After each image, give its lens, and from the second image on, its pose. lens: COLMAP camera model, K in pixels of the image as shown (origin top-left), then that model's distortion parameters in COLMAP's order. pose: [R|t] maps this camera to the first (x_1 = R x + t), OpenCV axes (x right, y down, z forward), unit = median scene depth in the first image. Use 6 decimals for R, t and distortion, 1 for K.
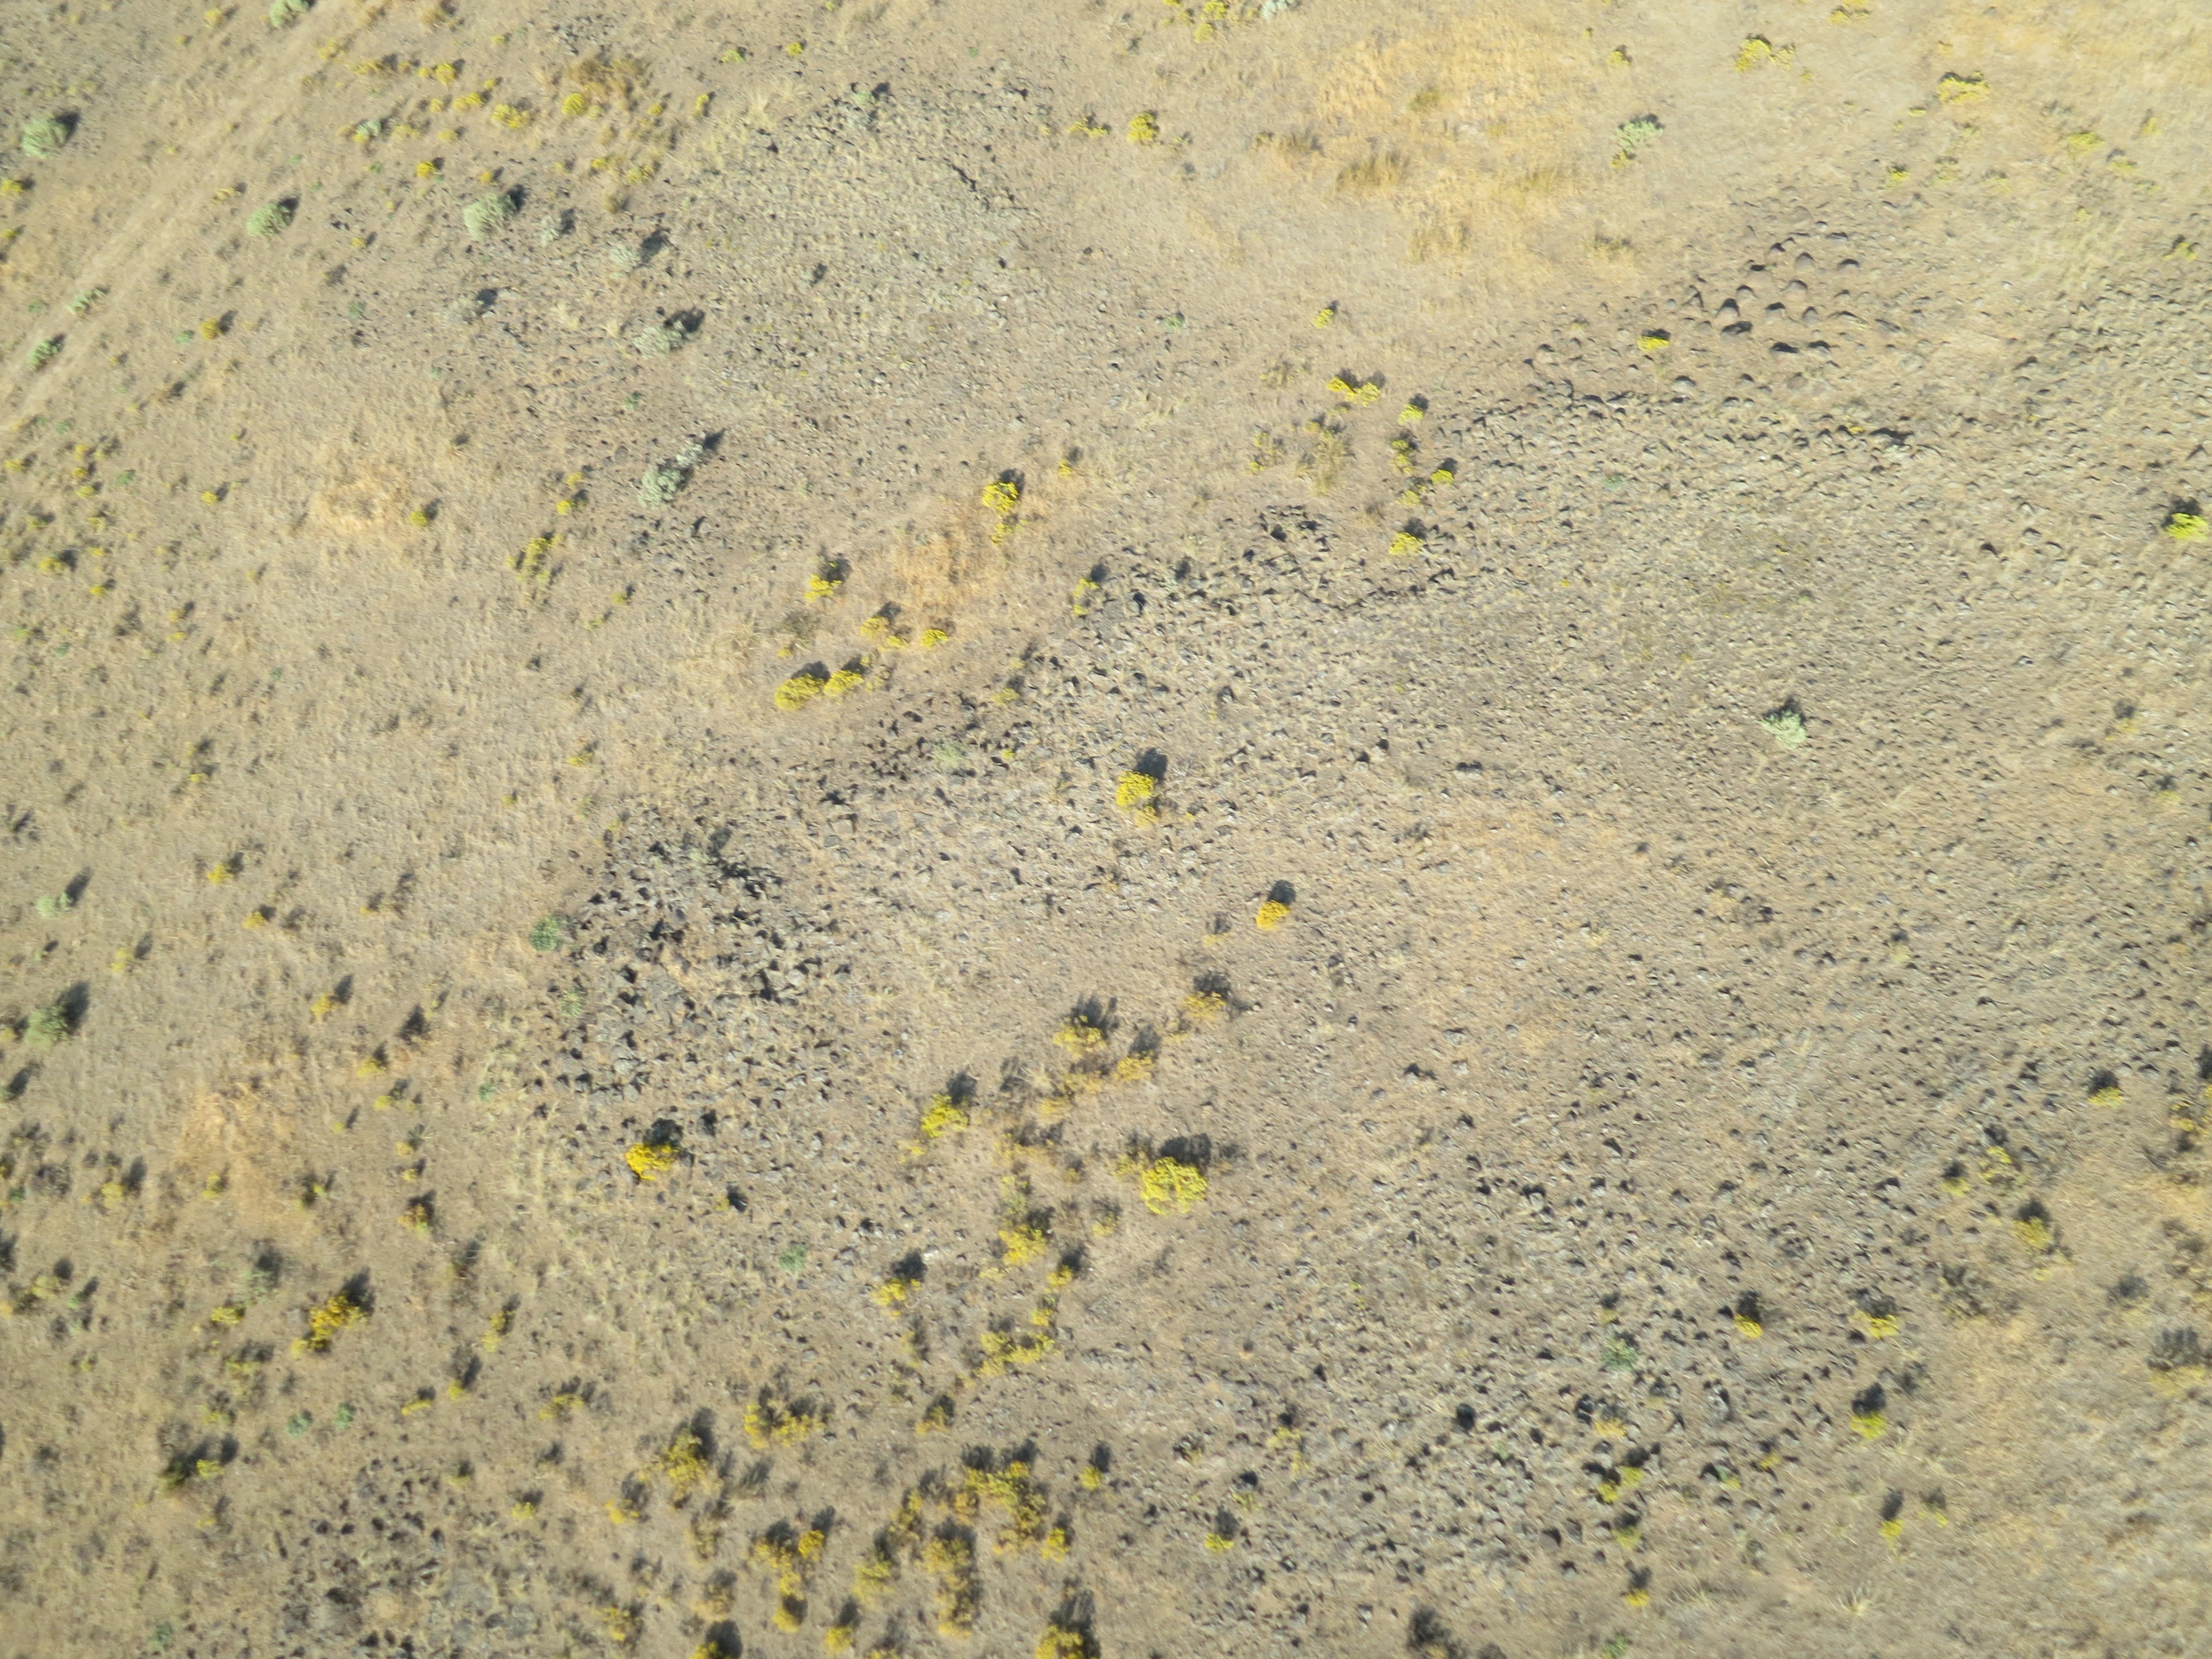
lens RADIAL K [[1581.8, 0, 1098.4], [0, 1581.8, 826.2], [0, 0, 1]] dist [-0.053930, 0.016469]
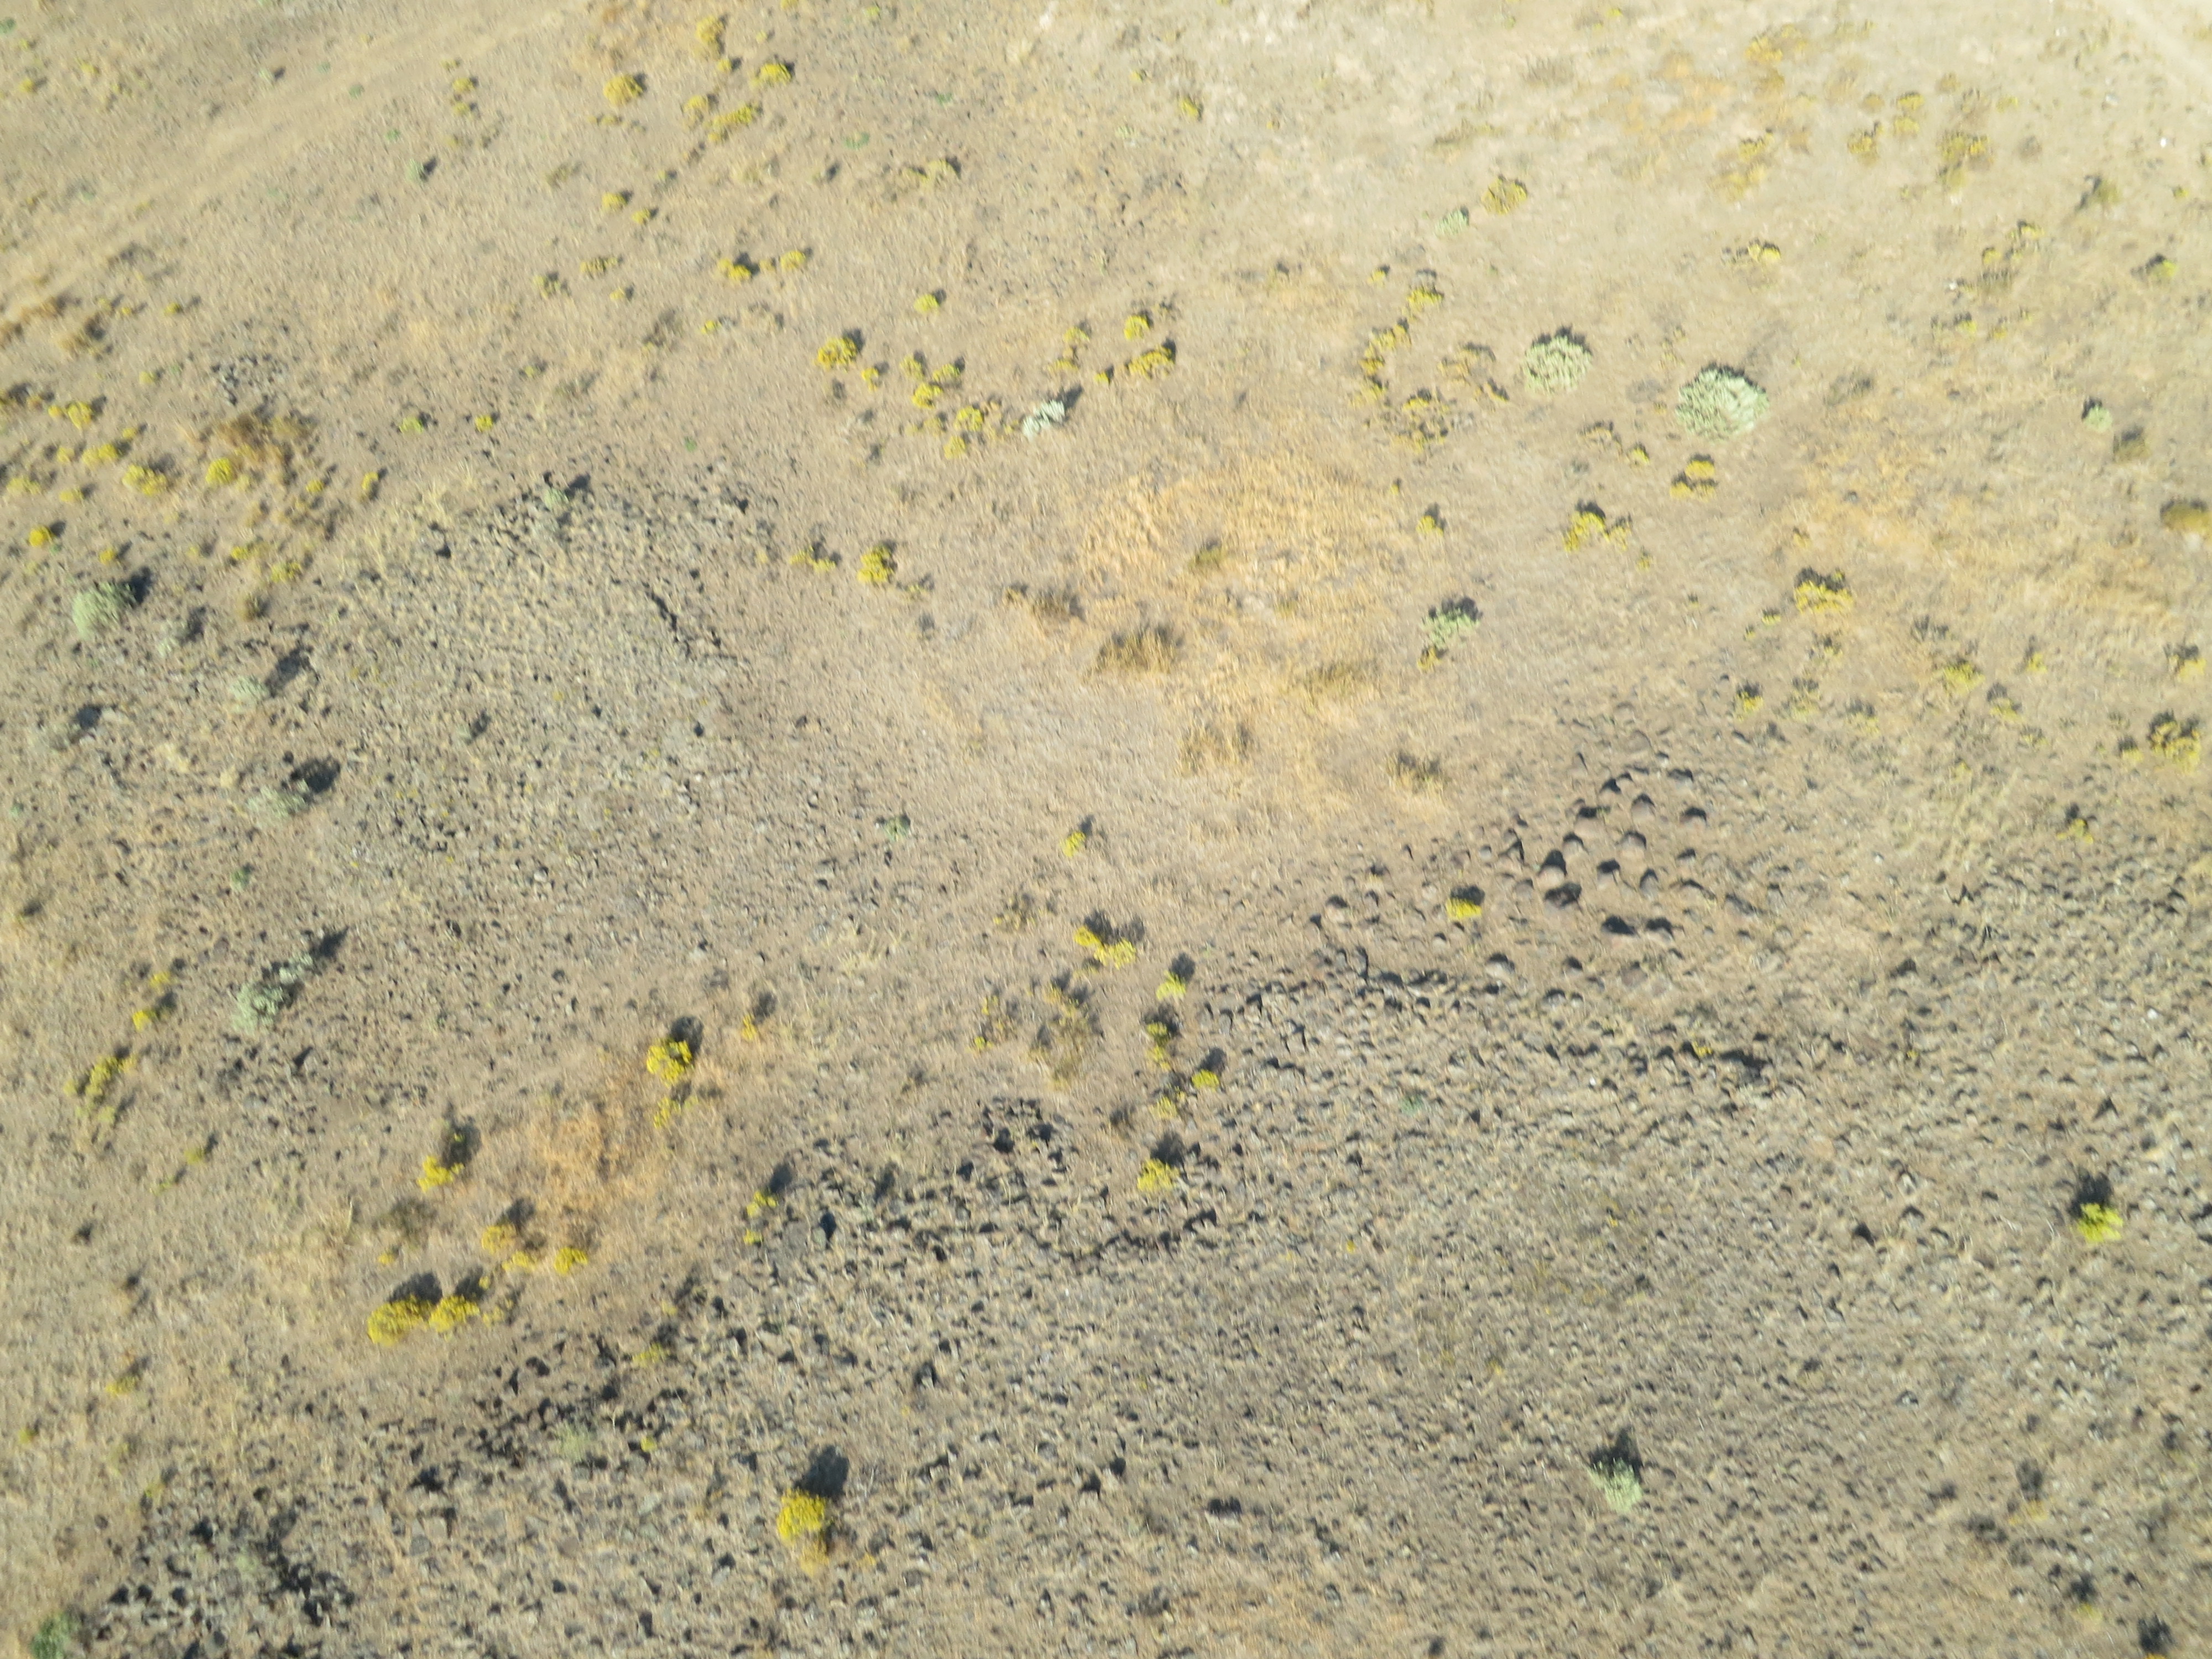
lens RADIAL K [[1581.8, 0, 1089.1], [0, 1581.8, 842.1], [0, 0, 1]] dist [-0.053930, 0.016469]
pose [[0.996510, 0.017623, 0.081596, 0.088005], [-0.011794, 0.997380, -0.071379, -0.277598], [-0.082640, 0.070167, 0.994106, 0.184698]]
